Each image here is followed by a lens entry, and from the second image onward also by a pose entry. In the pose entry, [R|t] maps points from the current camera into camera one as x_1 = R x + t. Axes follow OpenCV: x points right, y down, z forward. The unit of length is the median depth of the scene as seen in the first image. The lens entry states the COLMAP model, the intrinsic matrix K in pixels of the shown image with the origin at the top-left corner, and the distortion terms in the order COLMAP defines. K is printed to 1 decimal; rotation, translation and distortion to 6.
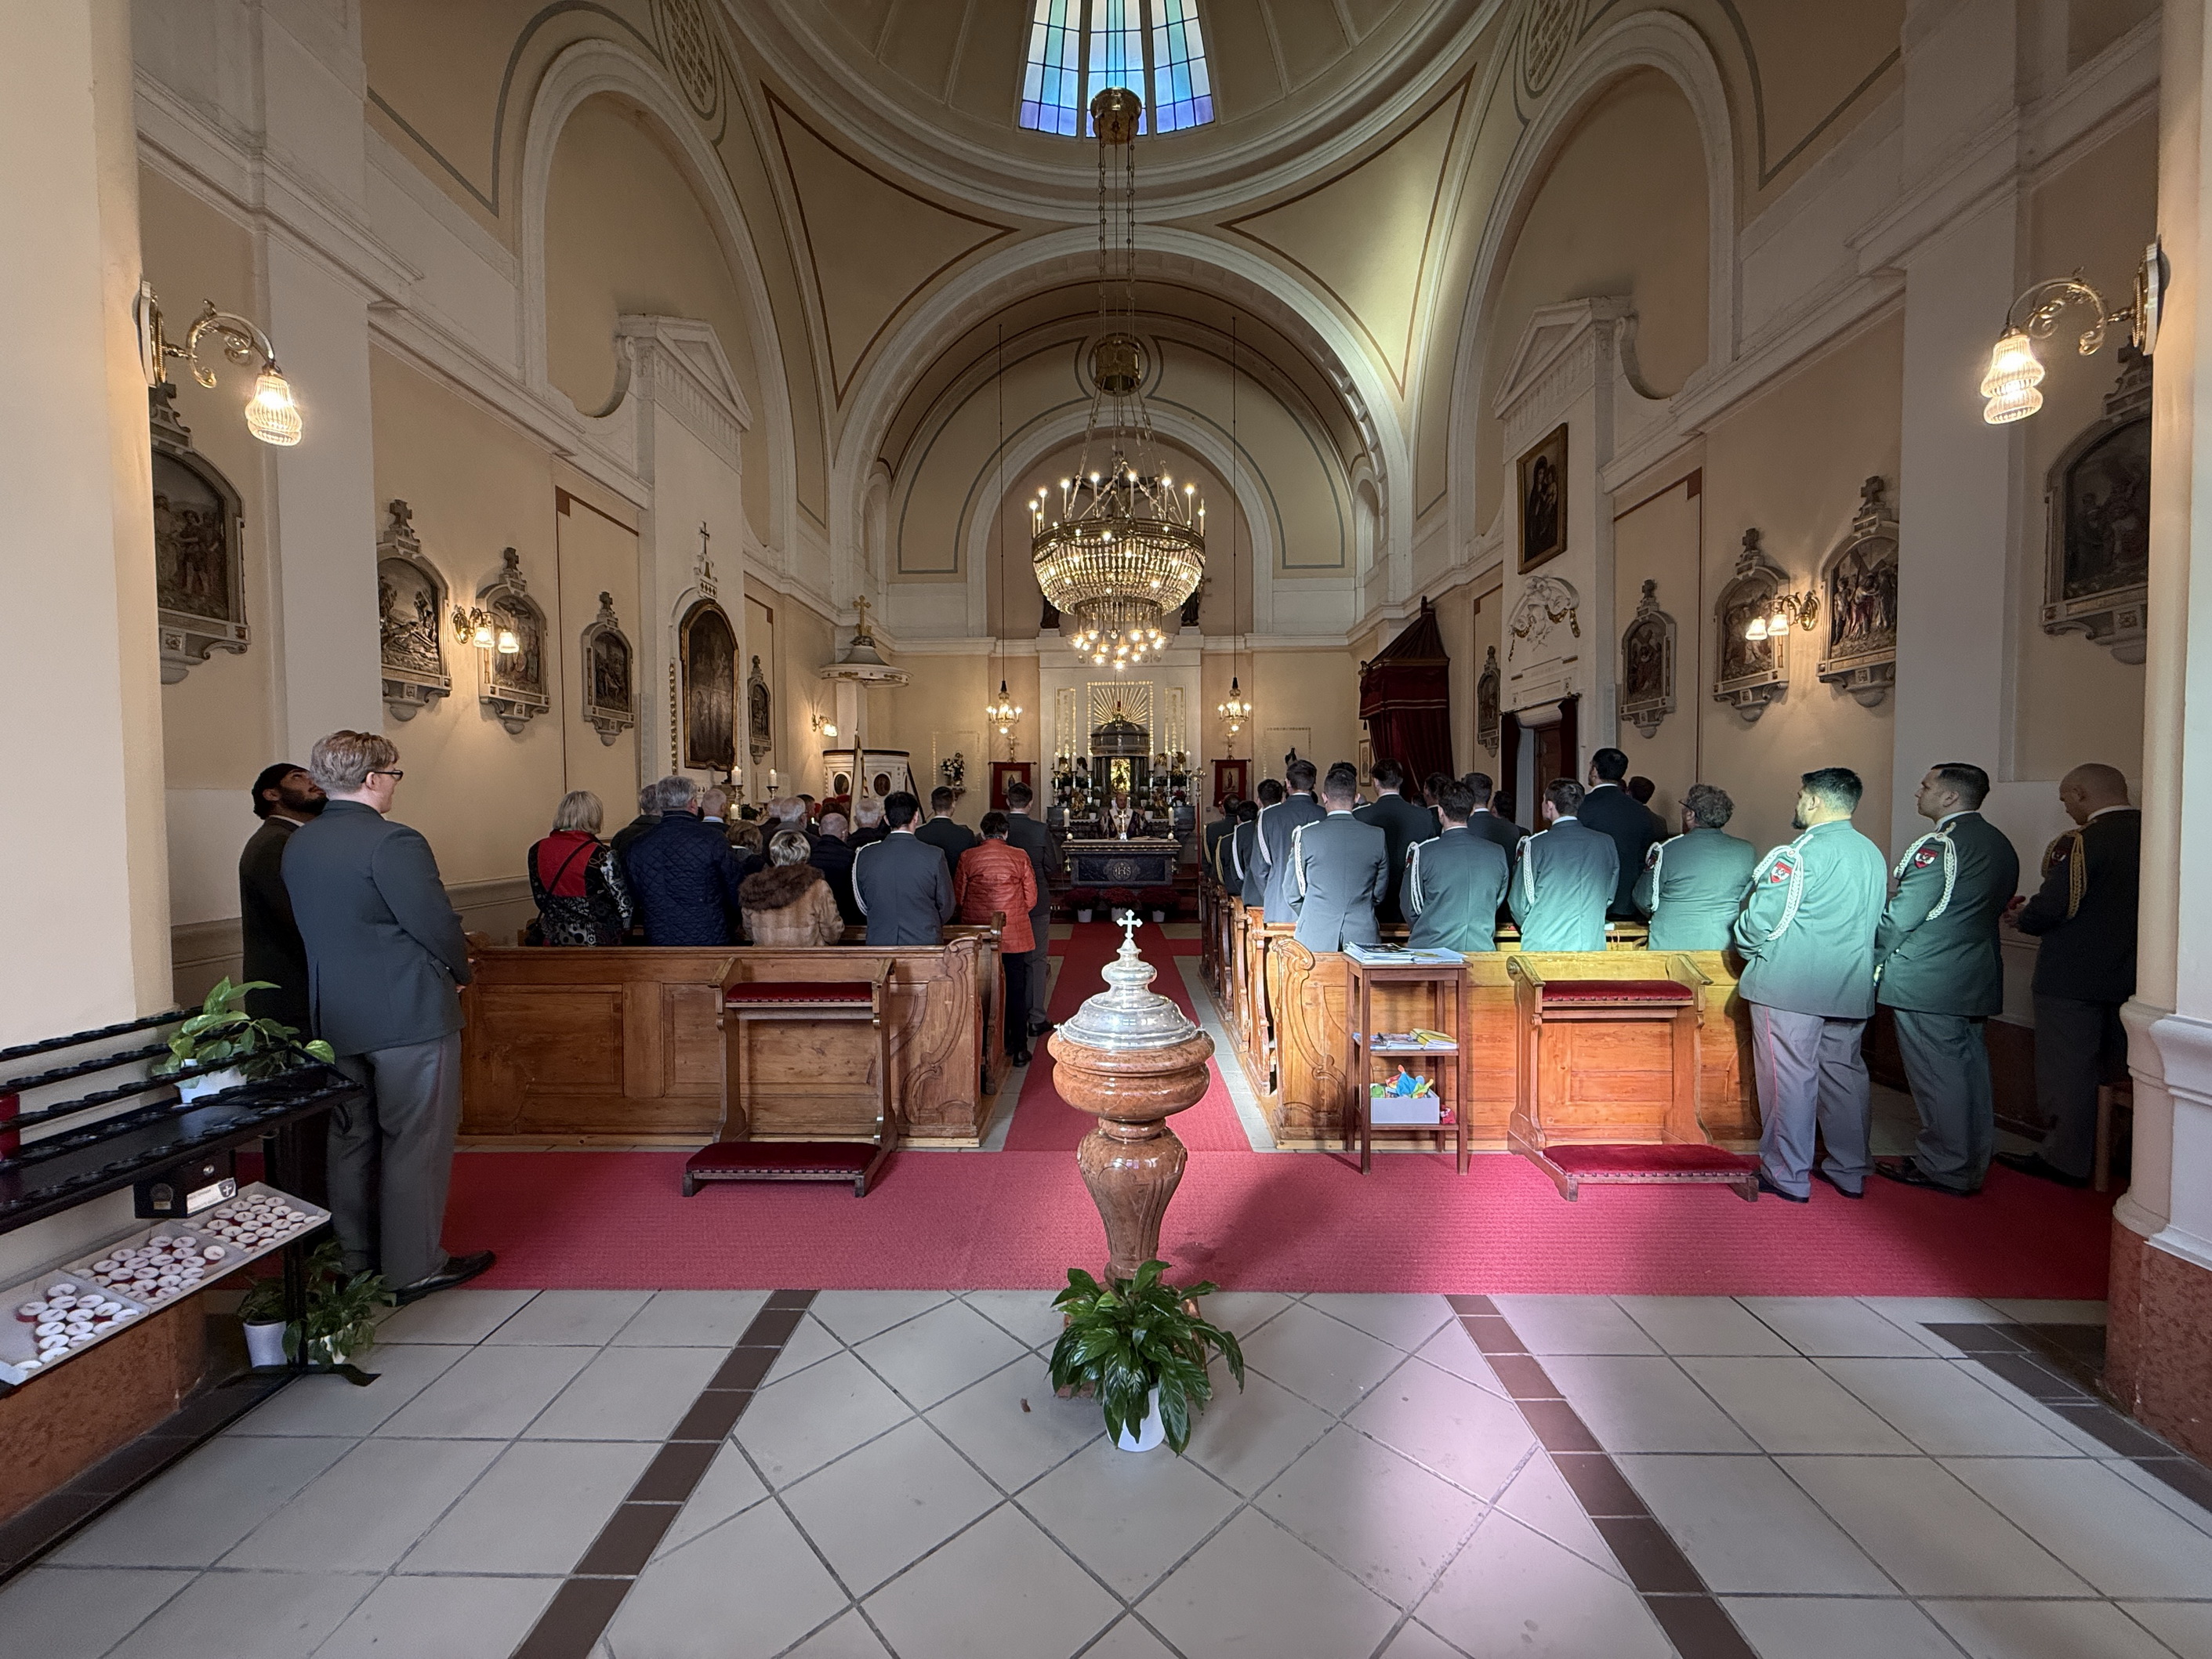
lens RADIAL K [[878.0, 0, 1098.9], [0, 878.0, 836.2], [0, 0, 1]] dist [-0.000381, -0.000067]
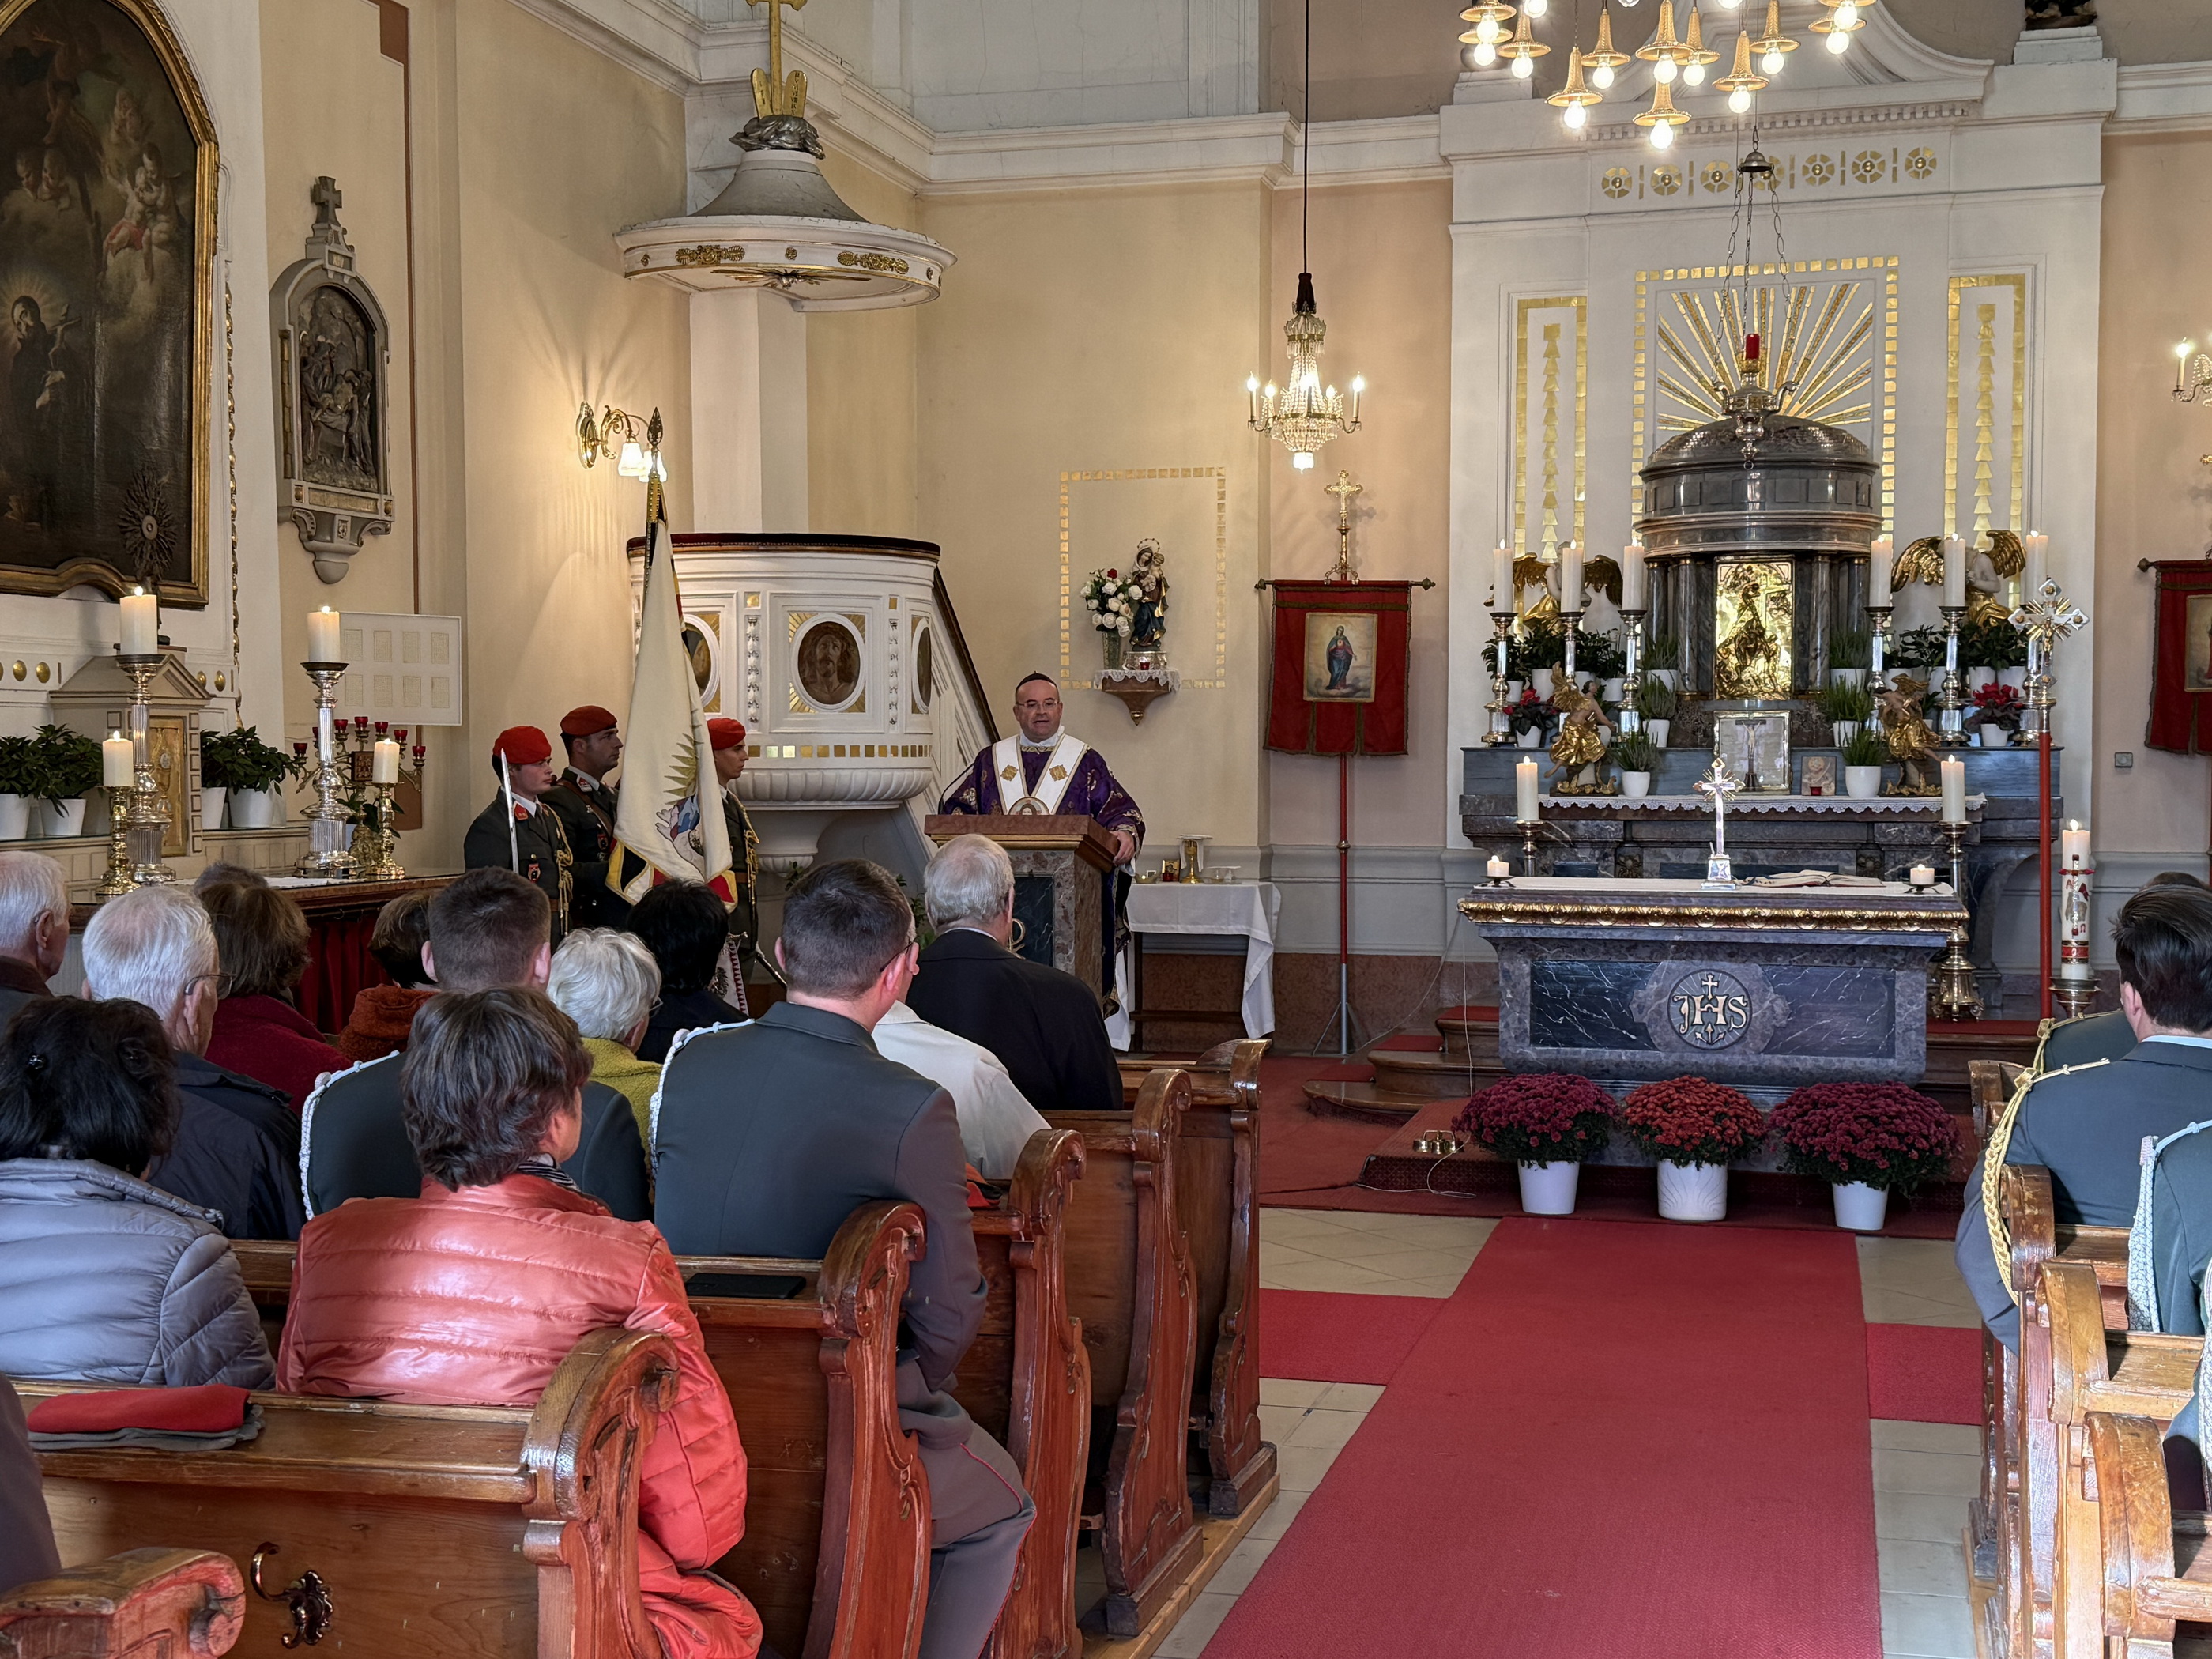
lens RADIAL K [[2822.3, 0, 1106.0], [0, 2822.3, 829.5], [0, 0, 1]] dist [0.223799, -0.750454]
pose [[0.971885, 0.013902, -0.235046, 0.038298], [-0.014929, 0.999885, -0.002591, -0.004826], [0.234983, 0.006028, 0.971981, 0.146203]]
